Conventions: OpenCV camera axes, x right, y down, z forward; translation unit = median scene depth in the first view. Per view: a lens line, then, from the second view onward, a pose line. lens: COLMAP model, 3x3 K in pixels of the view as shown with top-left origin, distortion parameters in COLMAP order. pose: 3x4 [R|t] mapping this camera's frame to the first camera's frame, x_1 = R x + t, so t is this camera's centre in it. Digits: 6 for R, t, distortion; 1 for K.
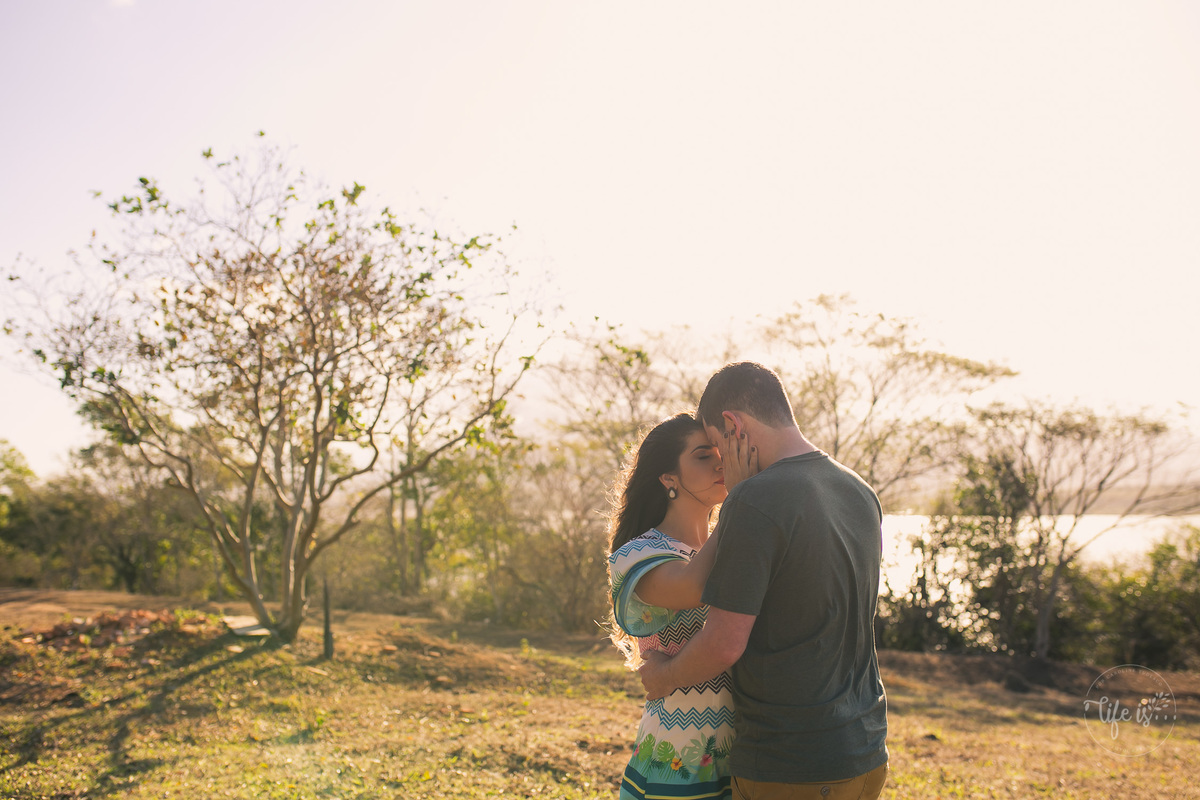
lens RADIAL K [[1141.7, 0, 600.0], [0, 1141.7, 400.0], [0, 0, 1]] dist [-0.007940, 0.006215]
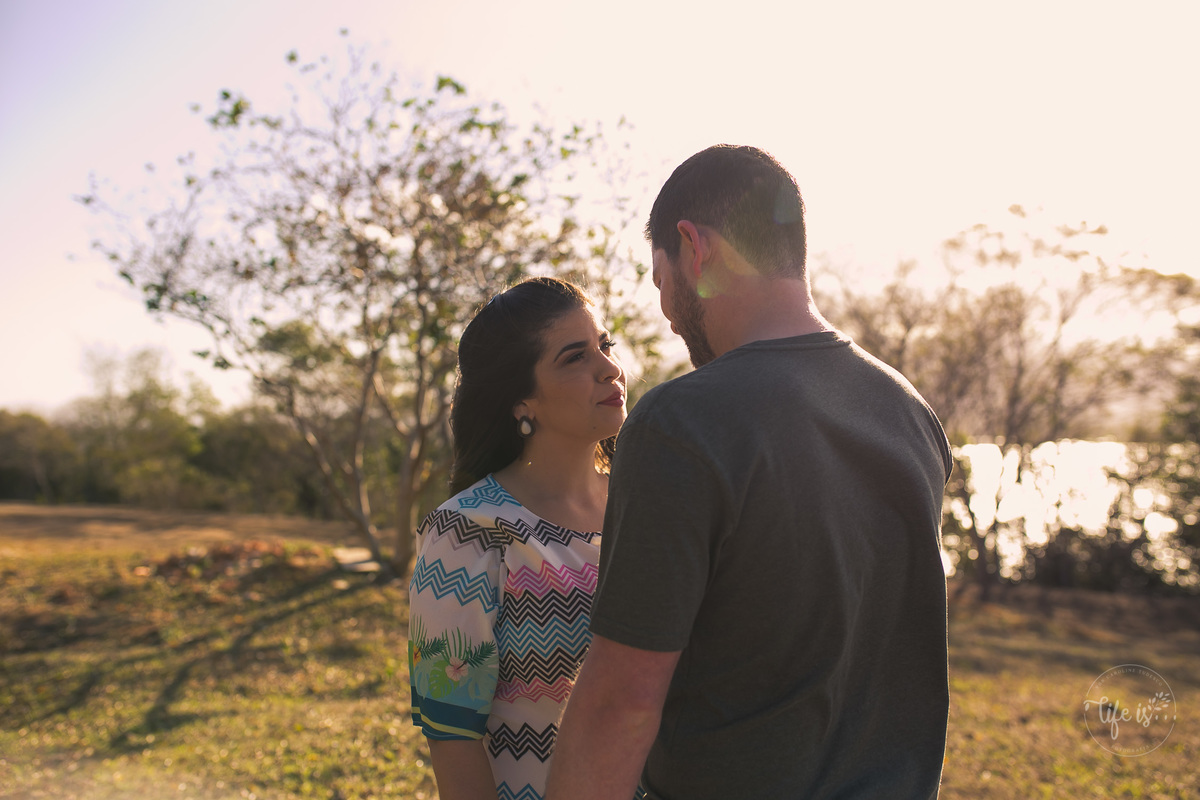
lens RADIAL K [[1141.7, 0, 600.0], [0, 1141.7, 400.0], [0, 0, 1]] dist [-0.007940, 0.006215]
pose [[0.987794, -0.005174, -0.155678, 0.042465], [0.014941, 0.997987, 0.061634, 0.009162], [0.155046, -0.063208, 0.985883, 0.104244]]
